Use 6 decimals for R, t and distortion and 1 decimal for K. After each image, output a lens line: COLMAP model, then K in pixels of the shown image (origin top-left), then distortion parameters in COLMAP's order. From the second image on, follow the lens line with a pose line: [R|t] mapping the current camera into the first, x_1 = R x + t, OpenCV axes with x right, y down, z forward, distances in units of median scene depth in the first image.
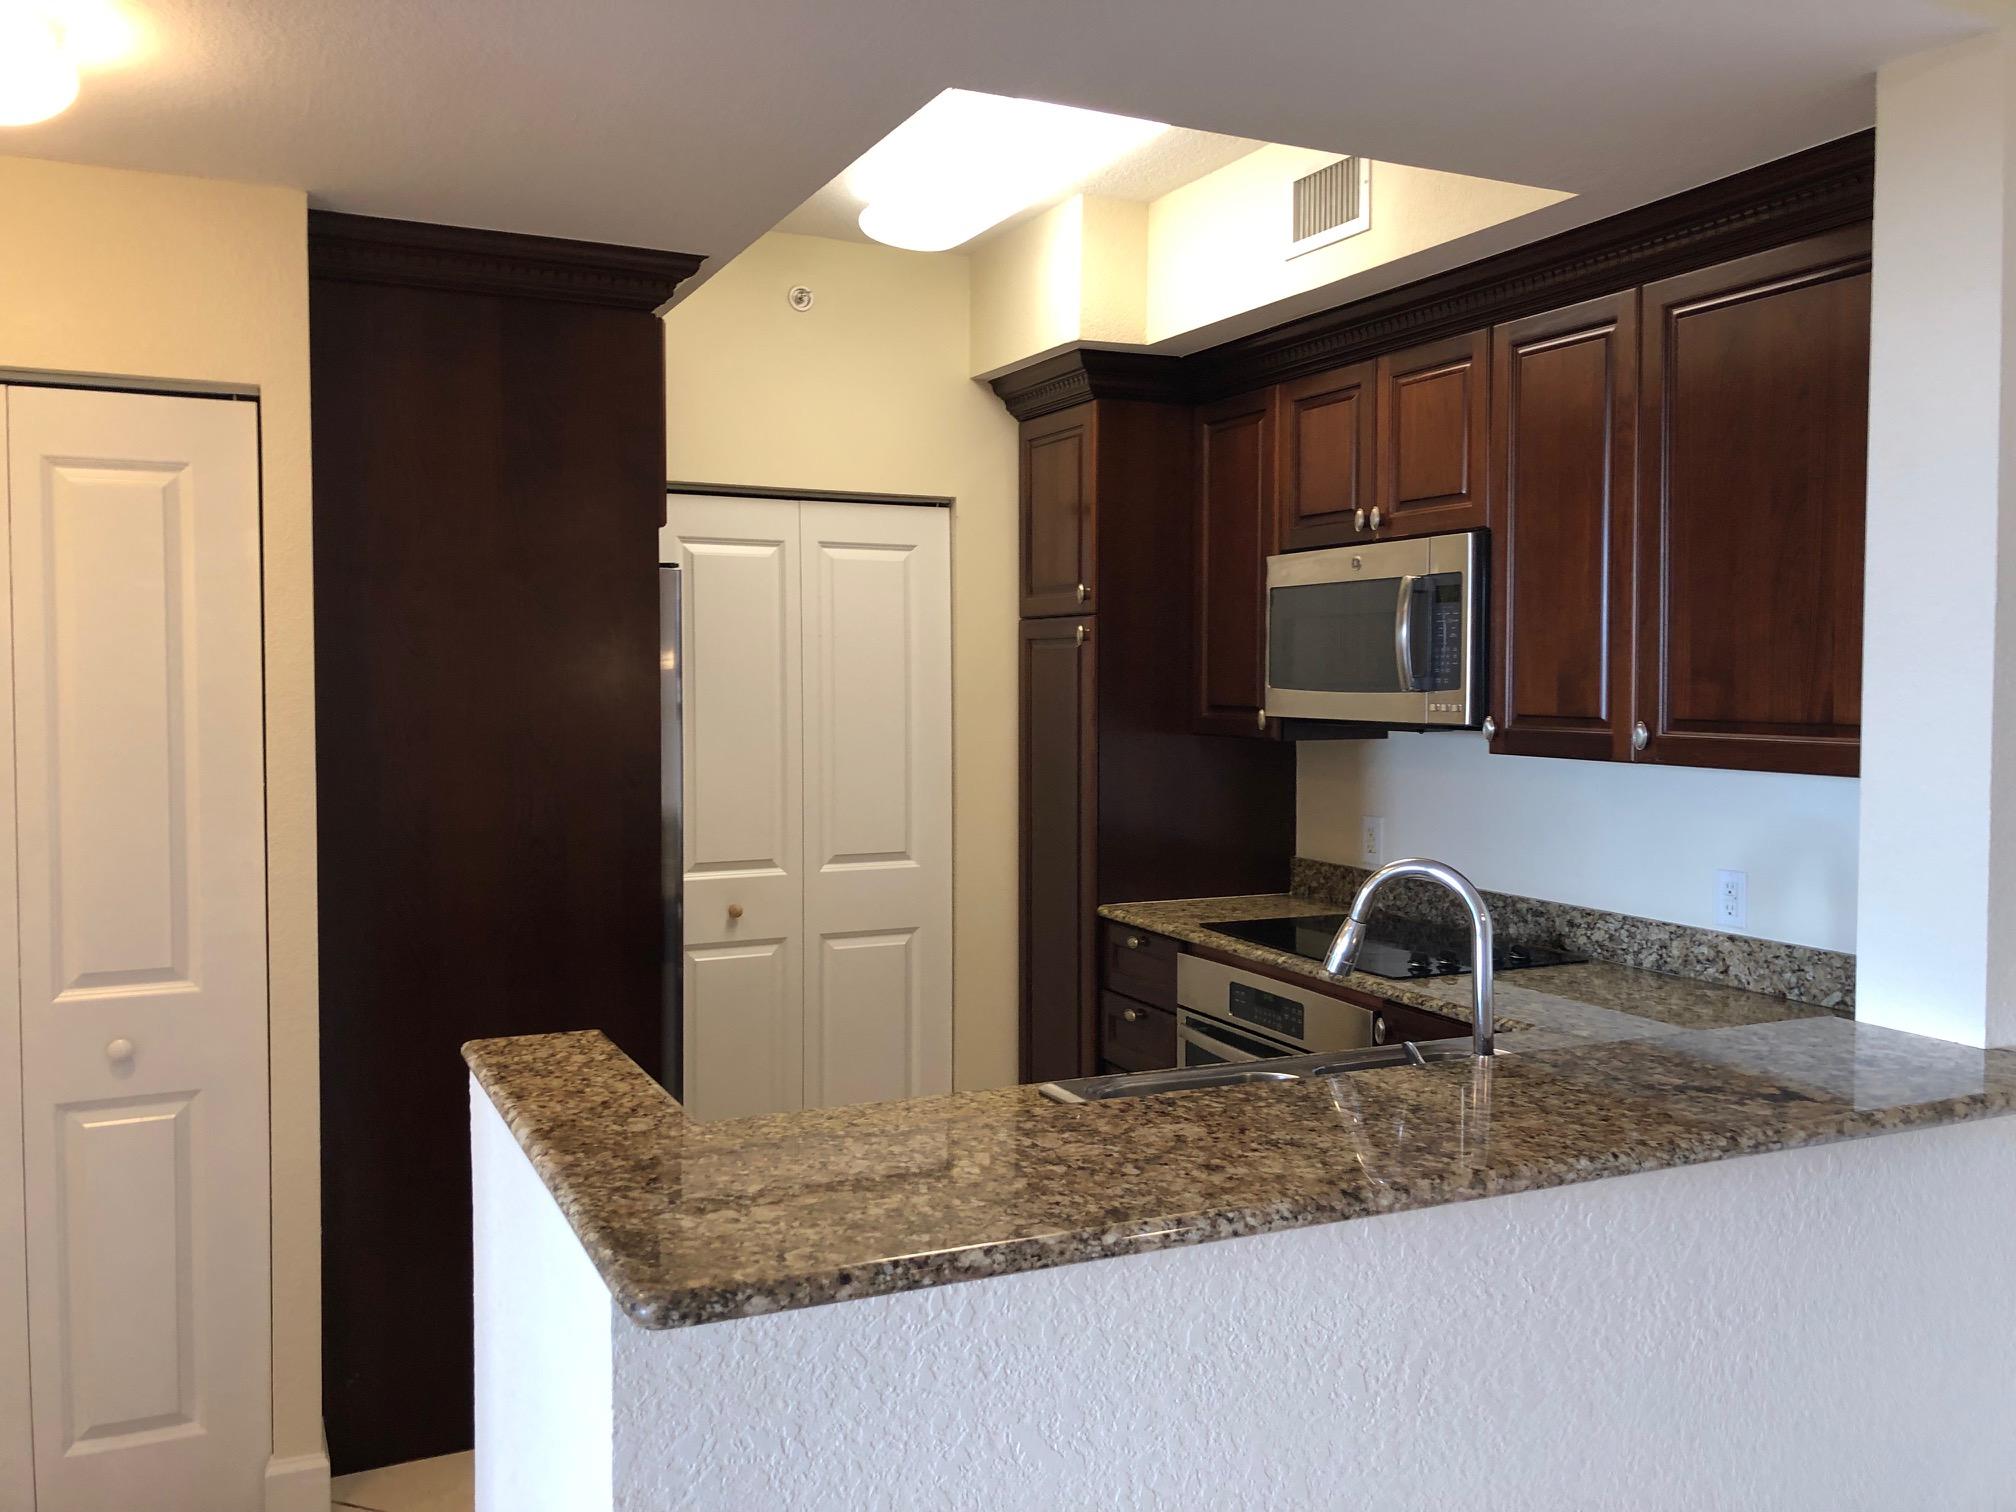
lens RADIAL K [[1674.7, 0, 996.7], [0, 1674.7, 740.8], [0, 0, 1]] dist [0.070685, -0.031400]
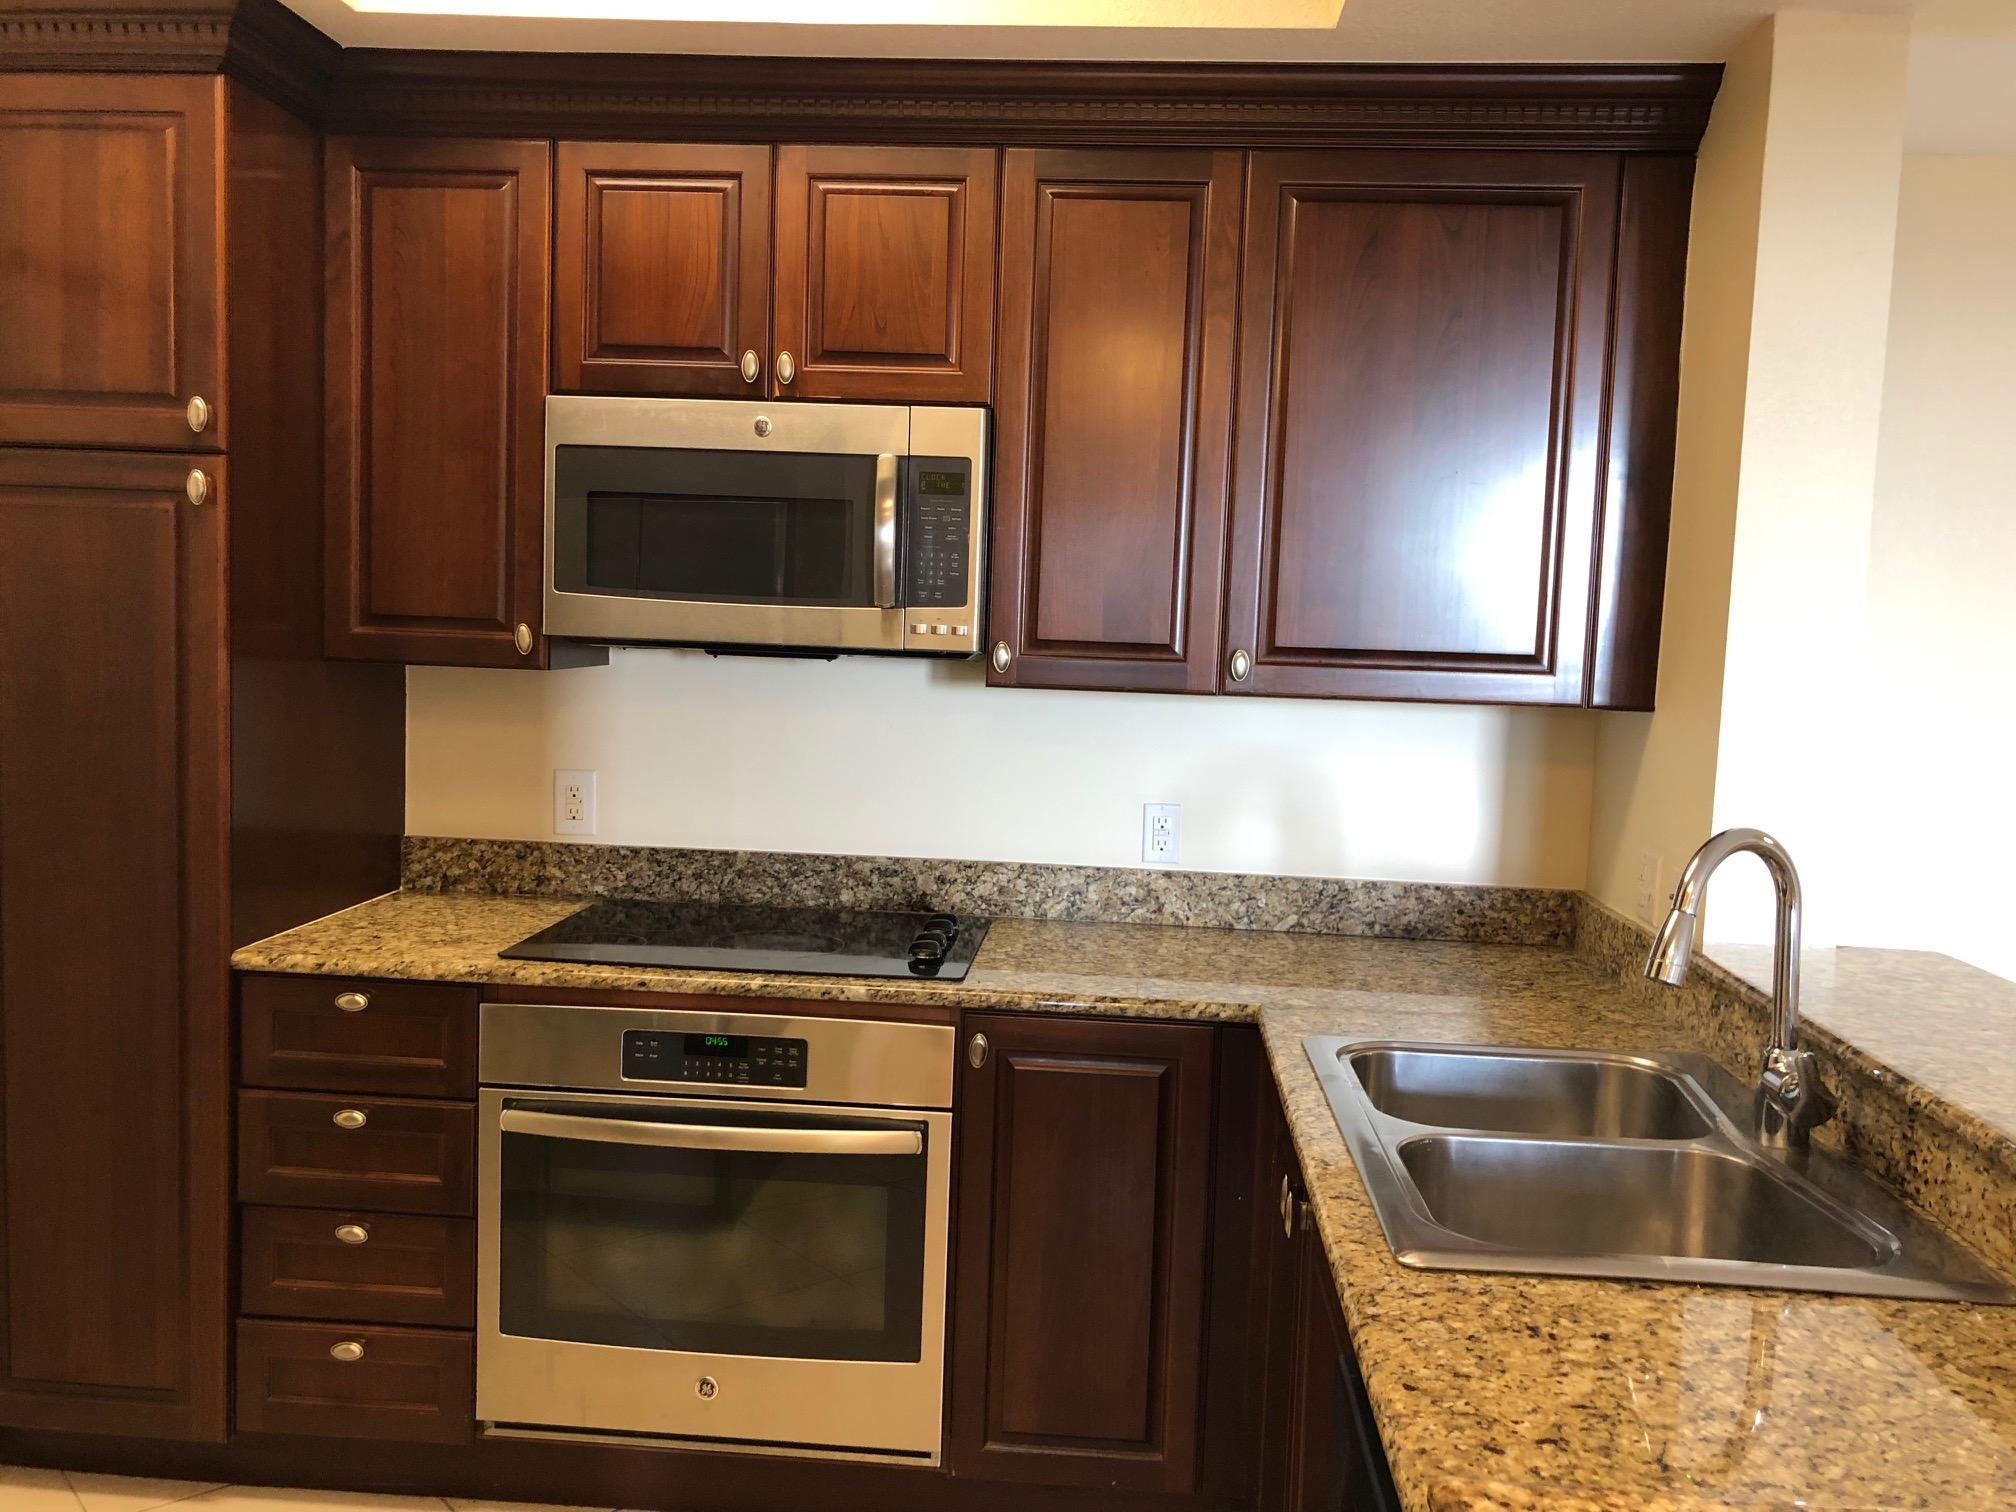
lens RADIAL K [[1674.7, 0, 1006.6], [0, 1674.7, 751.4], [0, 0, 1]] dist [0.070685, -0.031400]
pose [[0.486979, -0.058433, 0.871457, -0.401919], [0.001604, 0.997818, 0.066009, -0.014289], [-0.873412, -0.030747, 0.486010, 0.584226]]
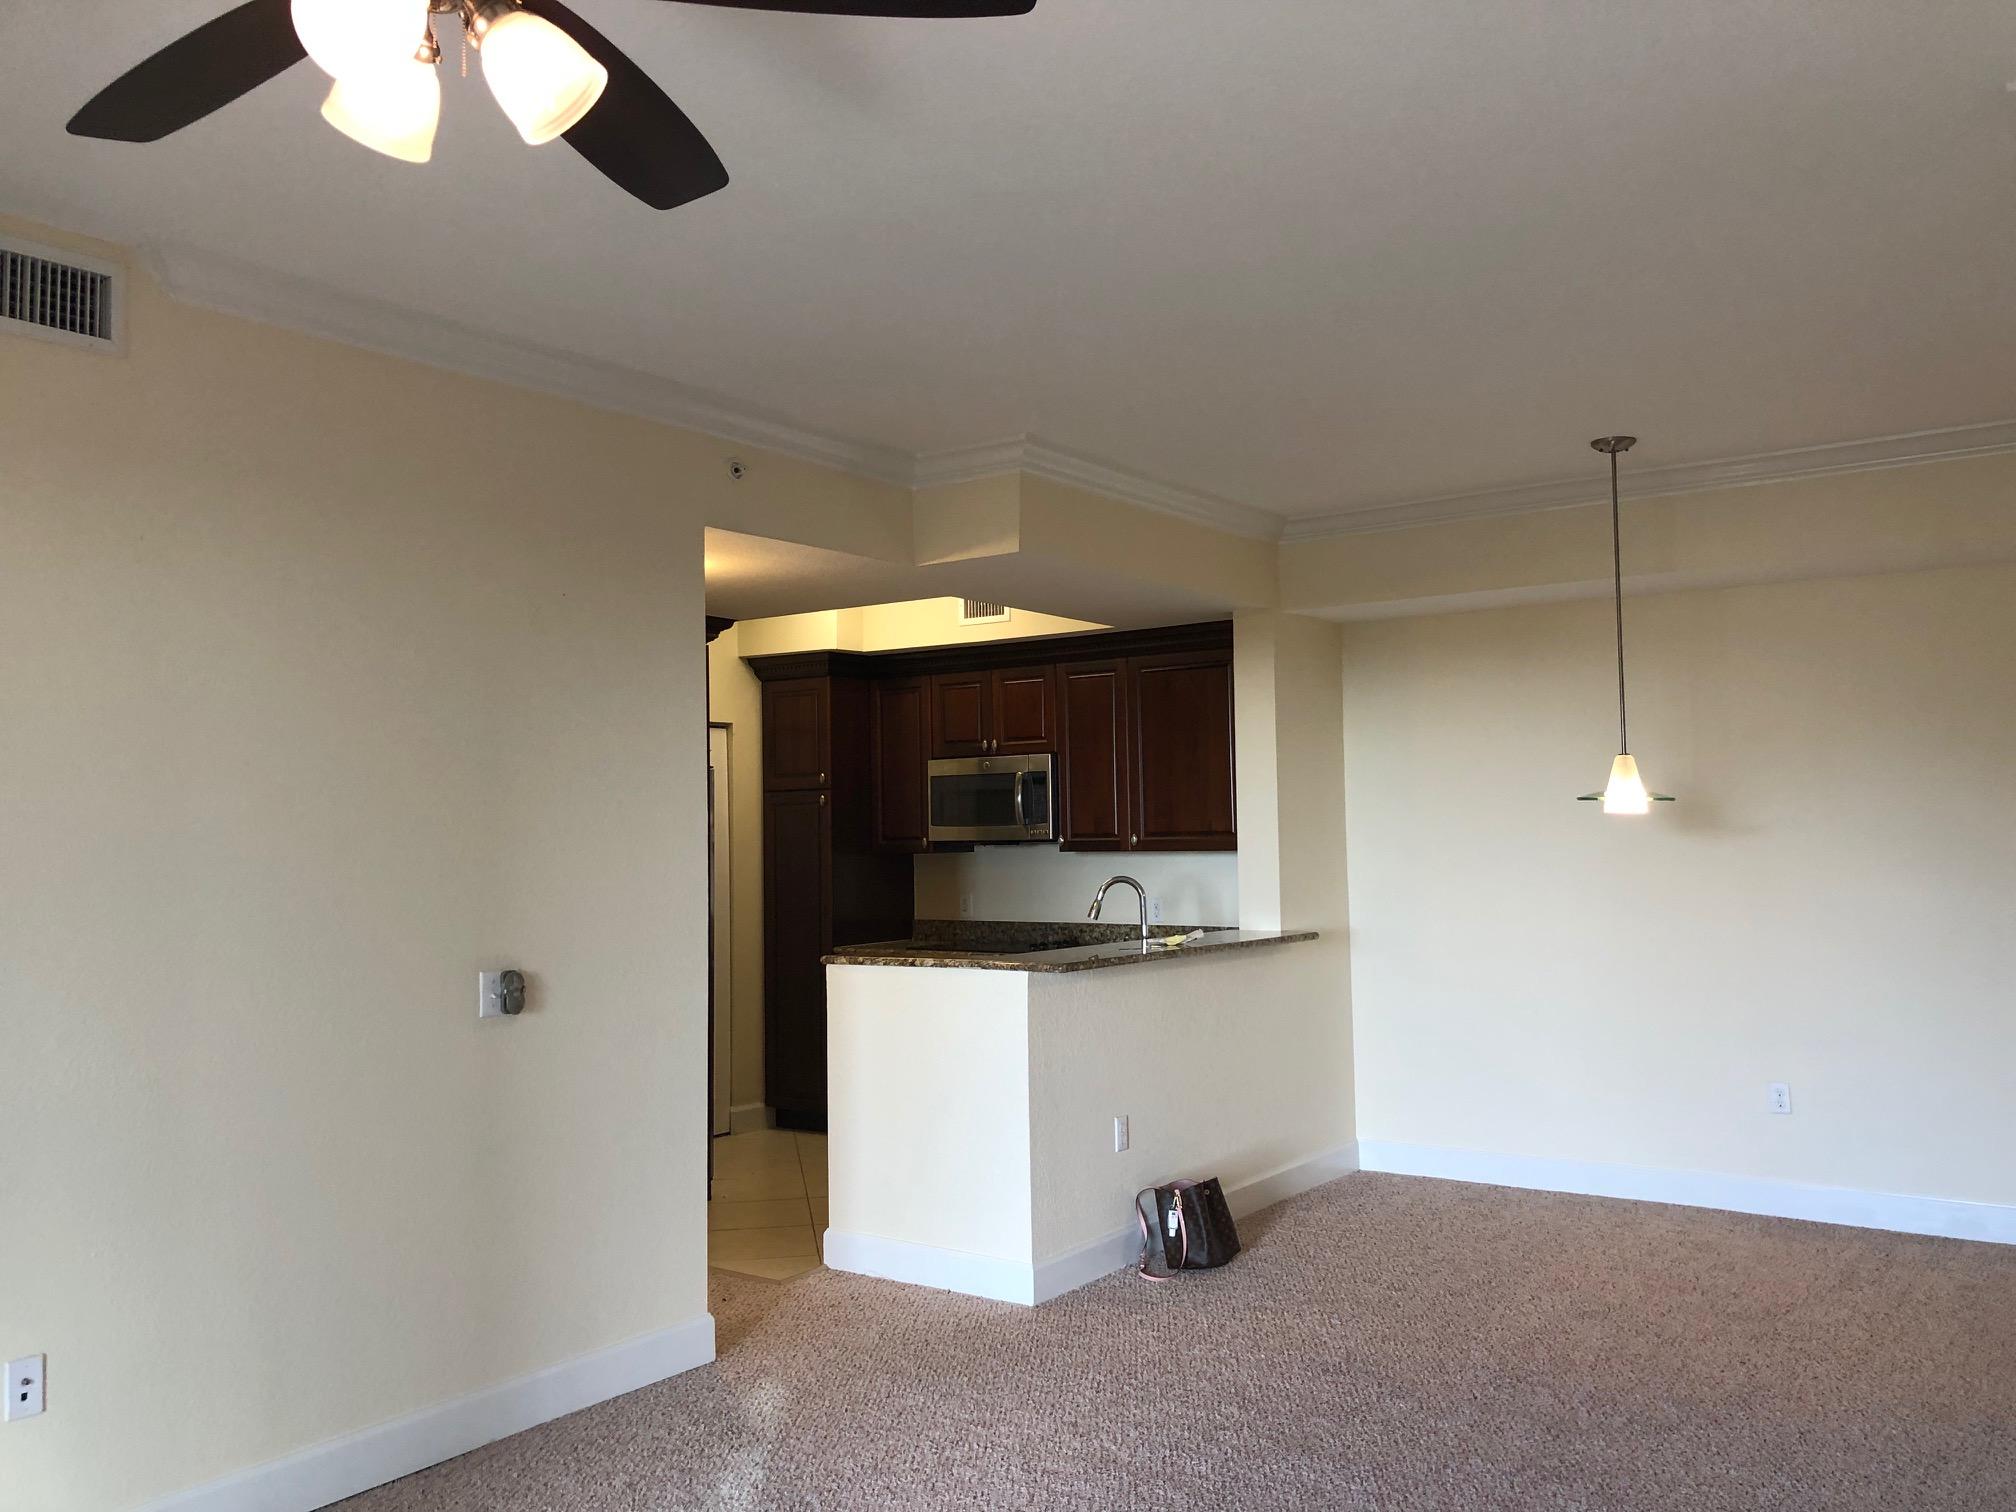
lens RADIAL K [[1674.7, 0, 1004.1], [0, 1674.7, 766.1], [0, 0, 1]] dist [0.070685, -0.031400]
pose [[0.873407, 0.005293, 0.486963, -0.841118], [0.036760, 0.996371, -0.076763, 0.060962], [-0.485602, 0.084947, 0.870043, -0.894331]]
